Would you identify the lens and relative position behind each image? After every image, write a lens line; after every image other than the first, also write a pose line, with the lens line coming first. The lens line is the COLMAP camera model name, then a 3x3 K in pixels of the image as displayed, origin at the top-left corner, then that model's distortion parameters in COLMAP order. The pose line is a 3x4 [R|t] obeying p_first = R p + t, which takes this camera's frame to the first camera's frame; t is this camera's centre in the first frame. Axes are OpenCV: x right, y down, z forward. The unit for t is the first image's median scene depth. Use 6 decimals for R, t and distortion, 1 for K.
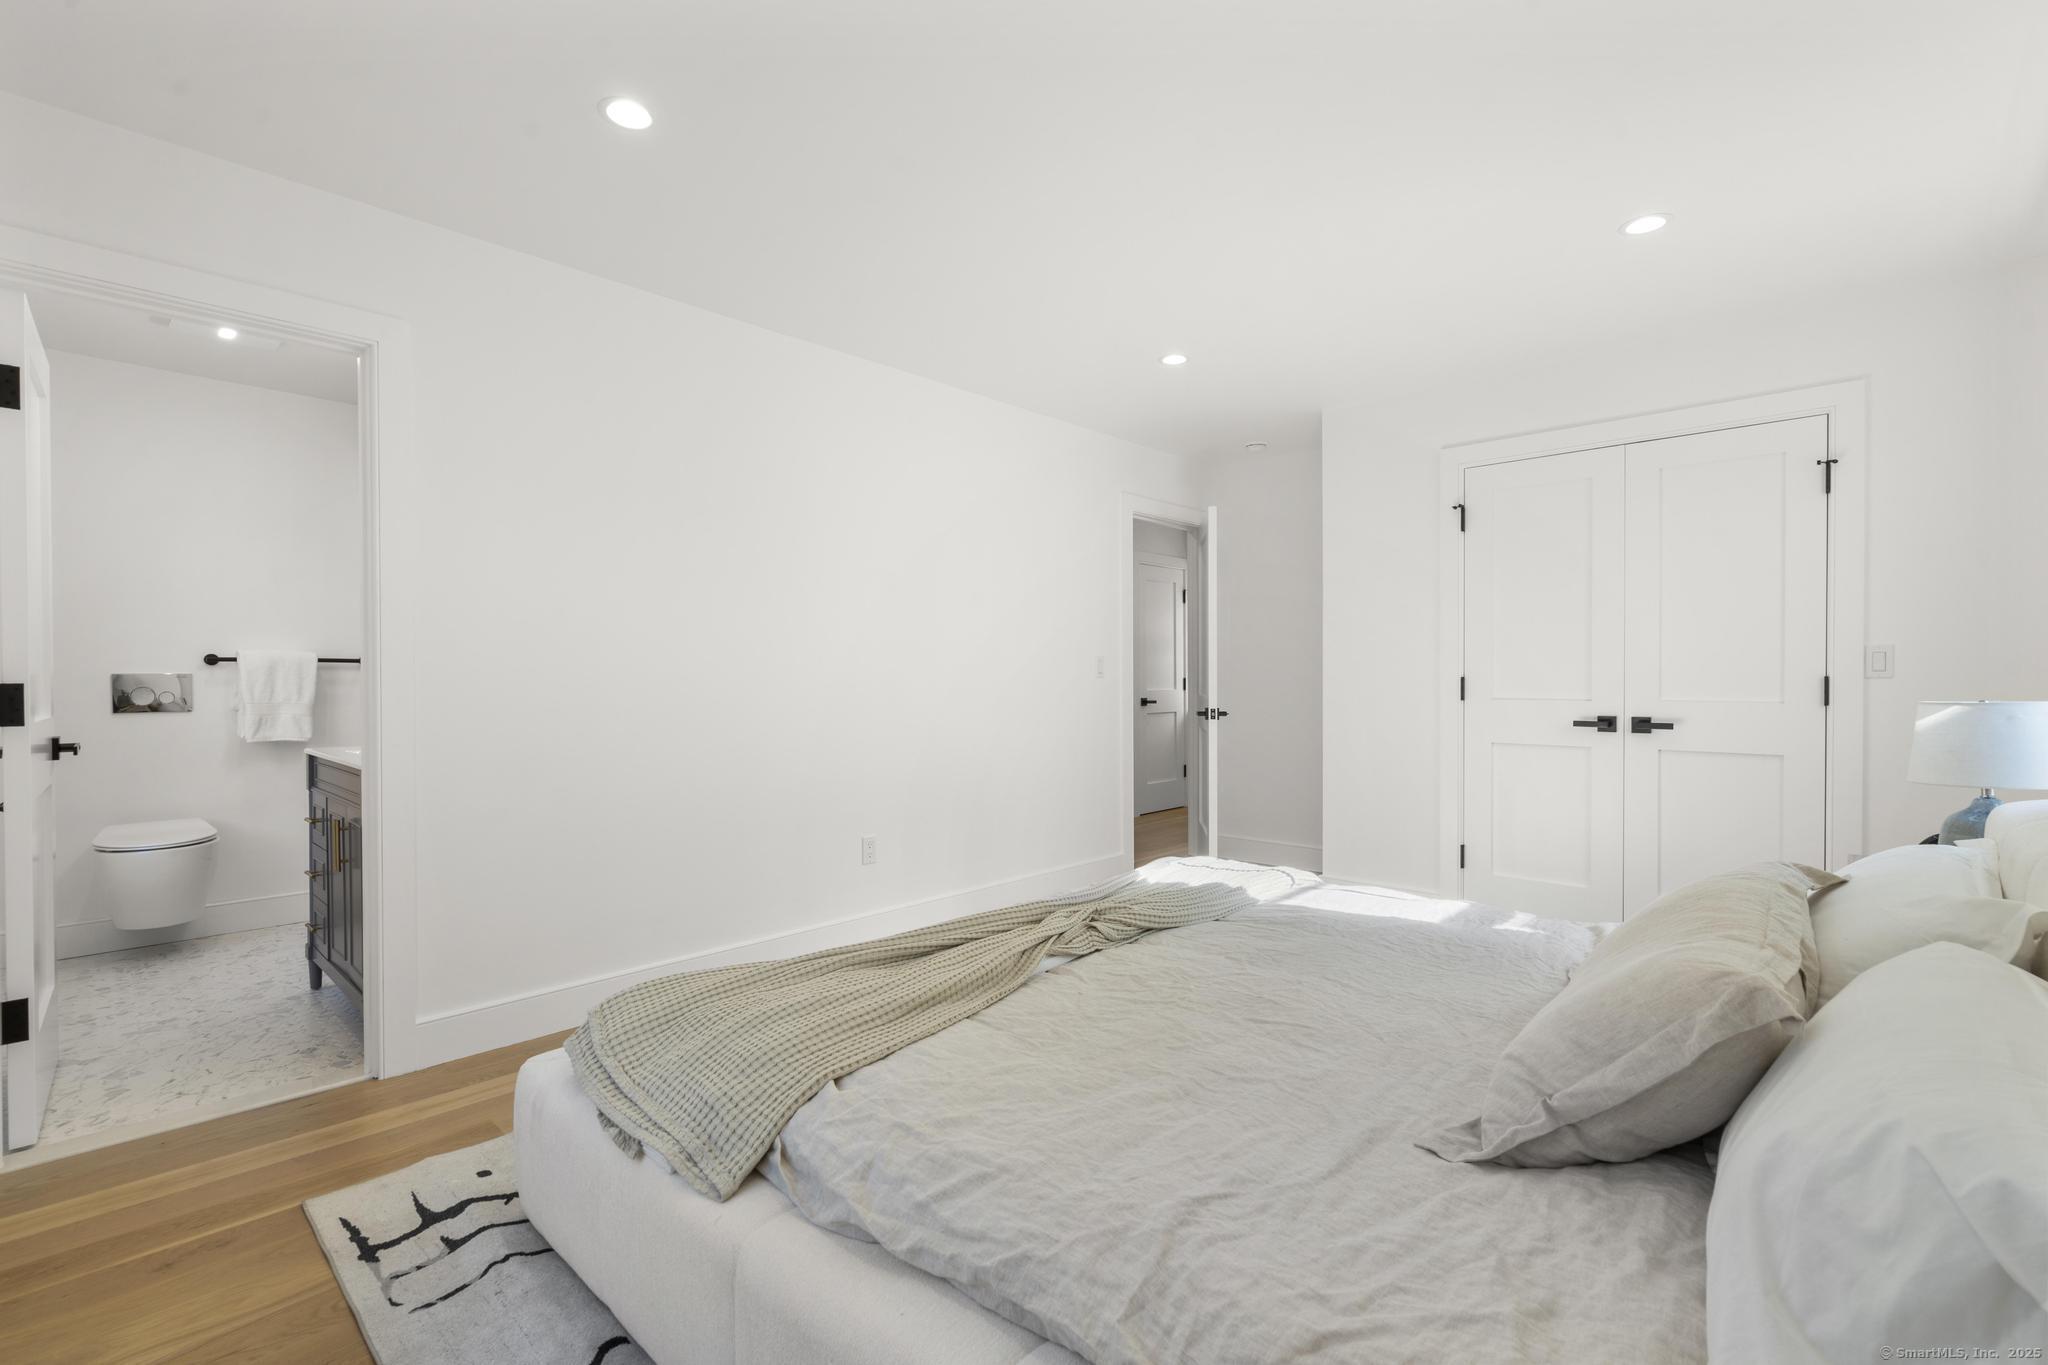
lens RADIAL K [[914.8, 0, 1022.3], [0, 914.8, 676.5], [0, 0, 1]] dist [-0.009460, 0.003355]
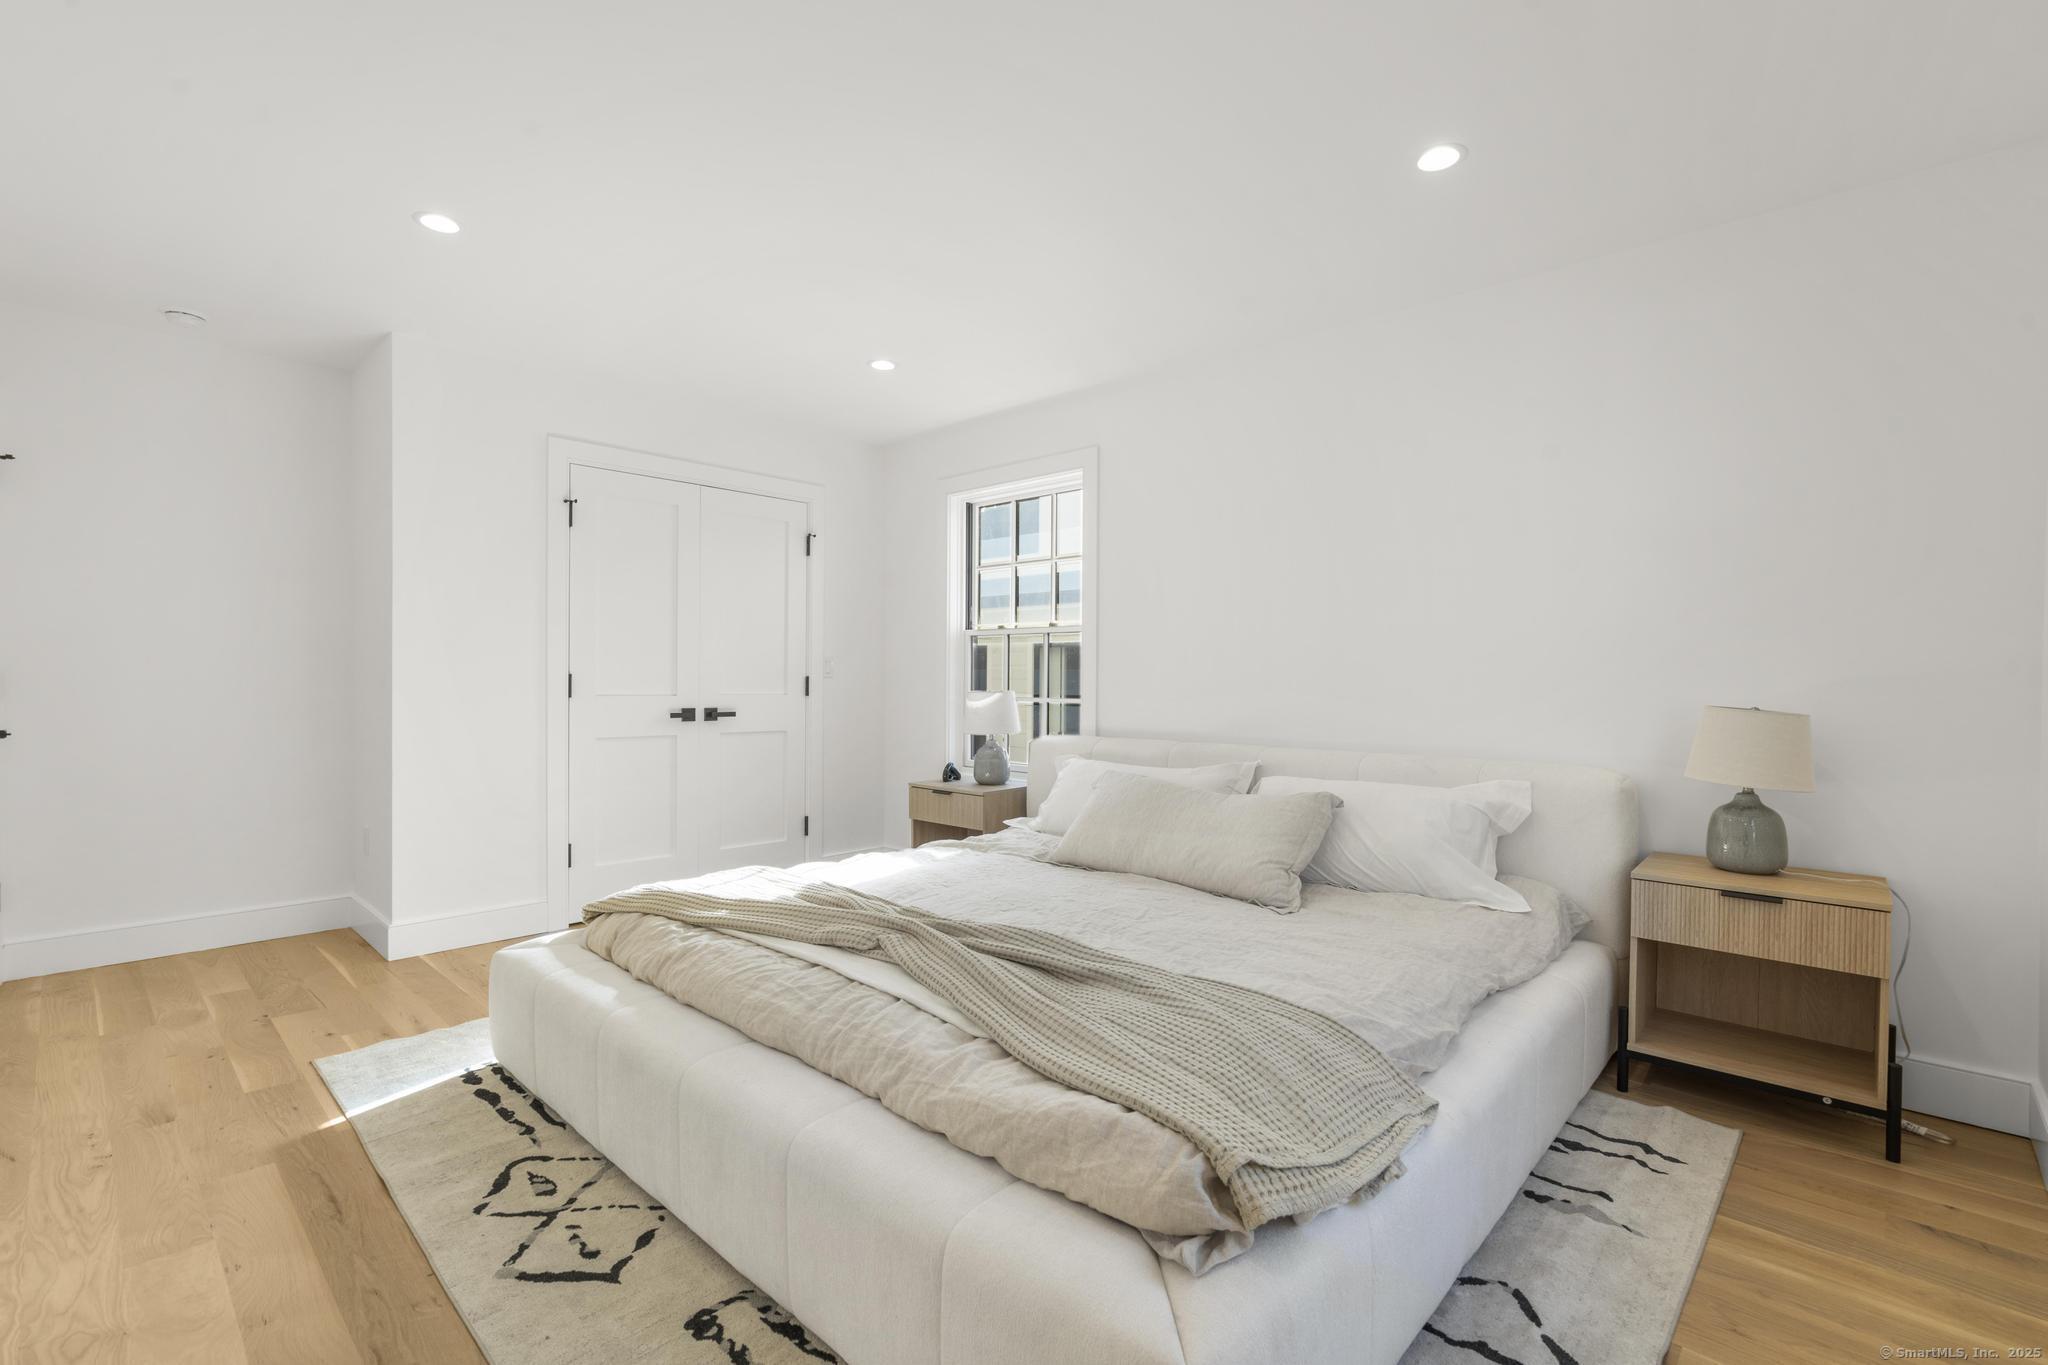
lens RADIAL K [[914.8, 0, 1023.2], [0, 914.8, 685.6], [0, 0, 1]] dist [-0.009460, 0.003355]
pose [[-0.015670, -0.007148, 0.999852, -0.584320], [-0.008612, 0.999938, 0.007014, 0.001327], [-0.999840, -0.008500, -0.015730, 0.597607]]
